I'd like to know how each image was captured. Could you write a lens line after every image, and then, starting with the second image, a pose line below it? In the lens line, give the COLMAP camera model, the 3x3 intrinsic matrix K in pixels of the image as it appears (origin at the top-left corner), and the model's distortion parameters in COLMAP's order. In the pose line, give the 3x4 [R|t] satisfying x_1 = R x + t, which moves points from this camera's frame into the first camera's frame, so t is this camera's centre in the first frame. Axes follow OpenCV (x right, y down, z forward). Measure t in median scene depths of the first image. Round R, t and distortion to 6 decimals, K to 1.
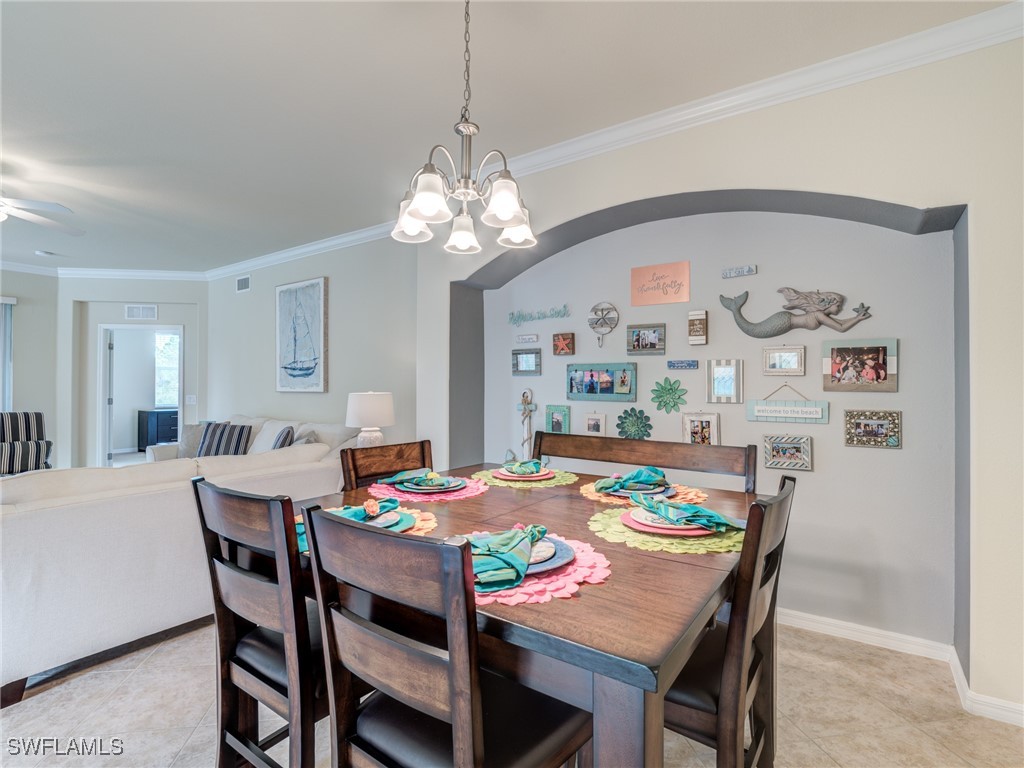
lens RADIAL K [[501.1, 0, 515.9], [0, 501.1, 380.2], [0, 0, 1]] dist [-0.007585, -0.000913]
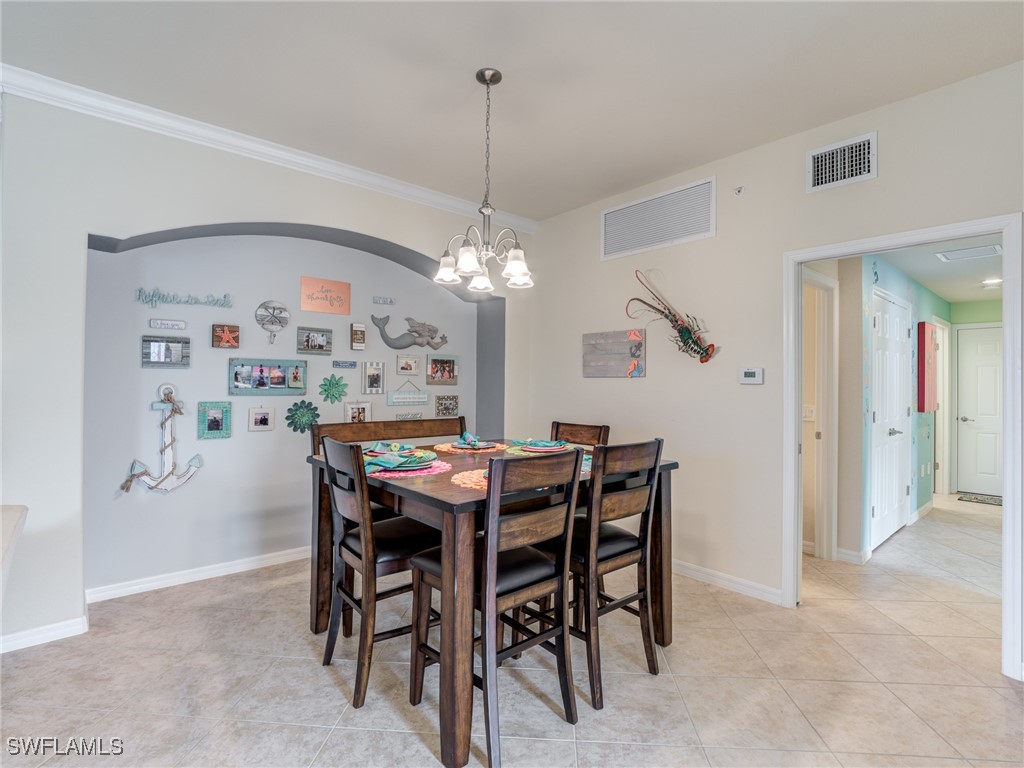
lens RADIAL K [[501.1, 0, 515.9], [0, 501.1, 380.2], [0, 0, 1]] dist [-0.007585, -0.000913]
pose [[0.232327, -0.001255, 0.972637, -0.755846], [-0.022251, 0.999731, 0.006605, -0.008780], [-0.972383, -0.023177, 0.232236, 0.272647]]
